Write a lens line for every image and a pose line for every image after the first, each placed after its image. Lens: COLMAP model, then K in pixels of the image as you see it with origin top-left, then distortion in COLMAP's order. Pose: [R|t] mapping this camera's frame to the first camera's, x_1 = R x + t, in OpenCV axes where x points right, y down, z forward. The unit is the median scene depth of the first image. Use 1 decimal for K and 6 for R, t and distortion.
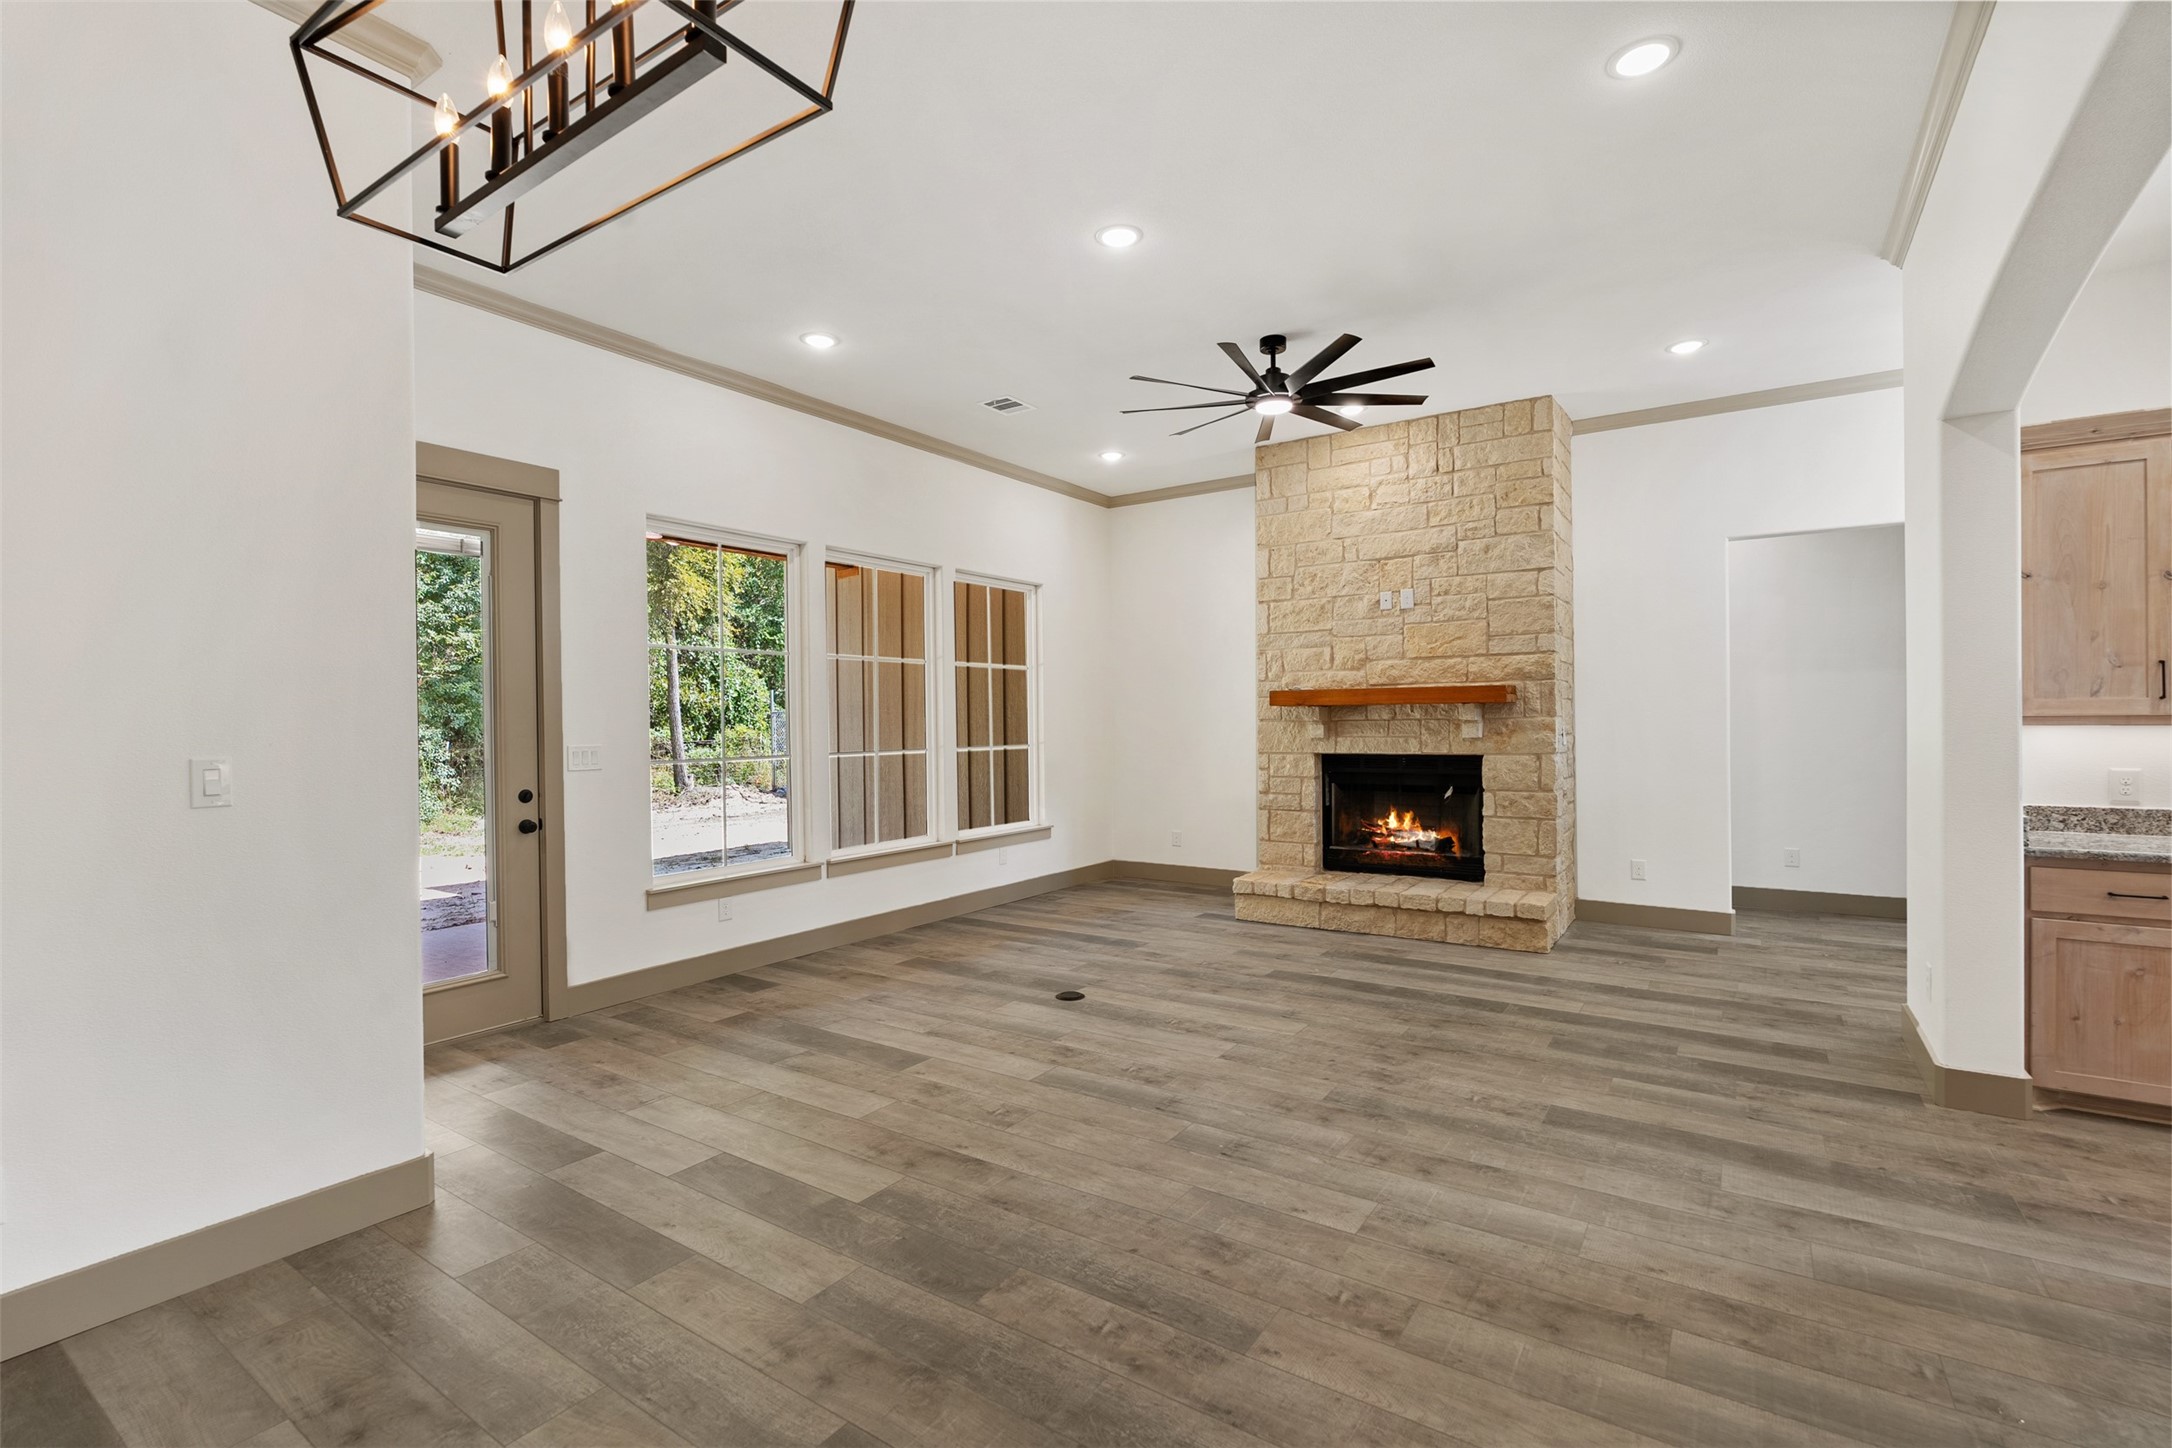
lens RADIAL K [[967.0, 0, 1086.0], [0, 967.0, 724.0], [0, 0, 1]] dist [-0.007886, 0.001530]
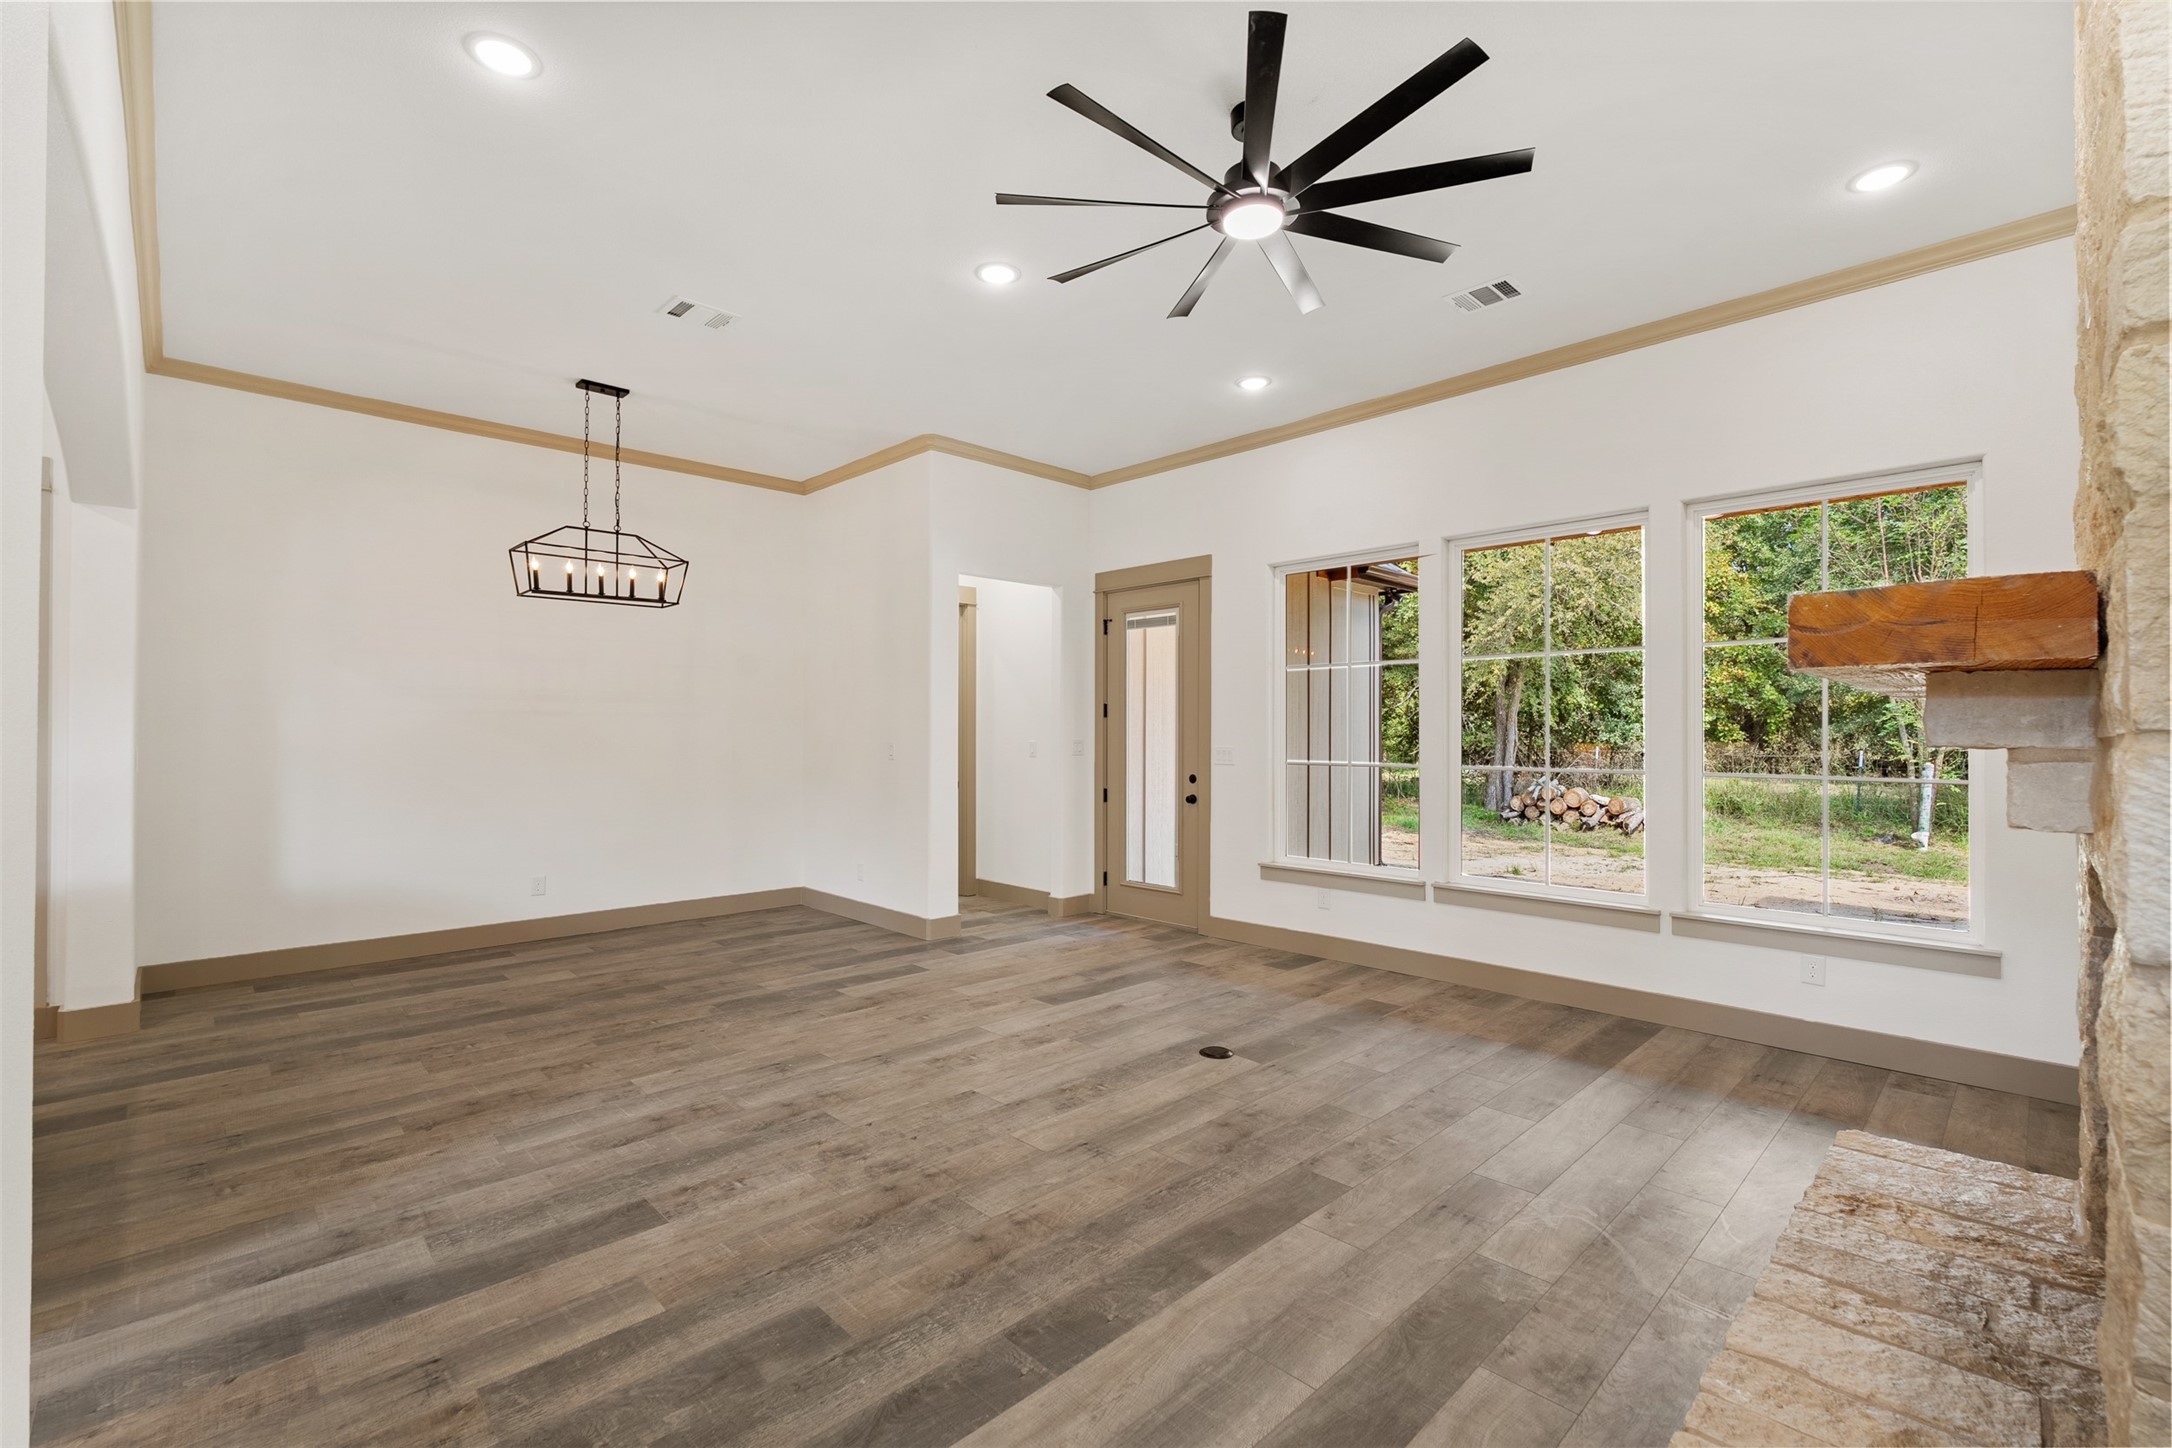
lens RADIAL K [[944.2, 0, 1086.0], [0, 944.2, 724.0], [0, 0, 1]] dist [-0.004503, 0.000595]
pose [[-0.203667, 0.001515, -0.979039, 0.862353], [-0.003607, 0.999991, 0.002298, -0.012603], [0.979034, 0.003999, -0.203660, 1.100045]]
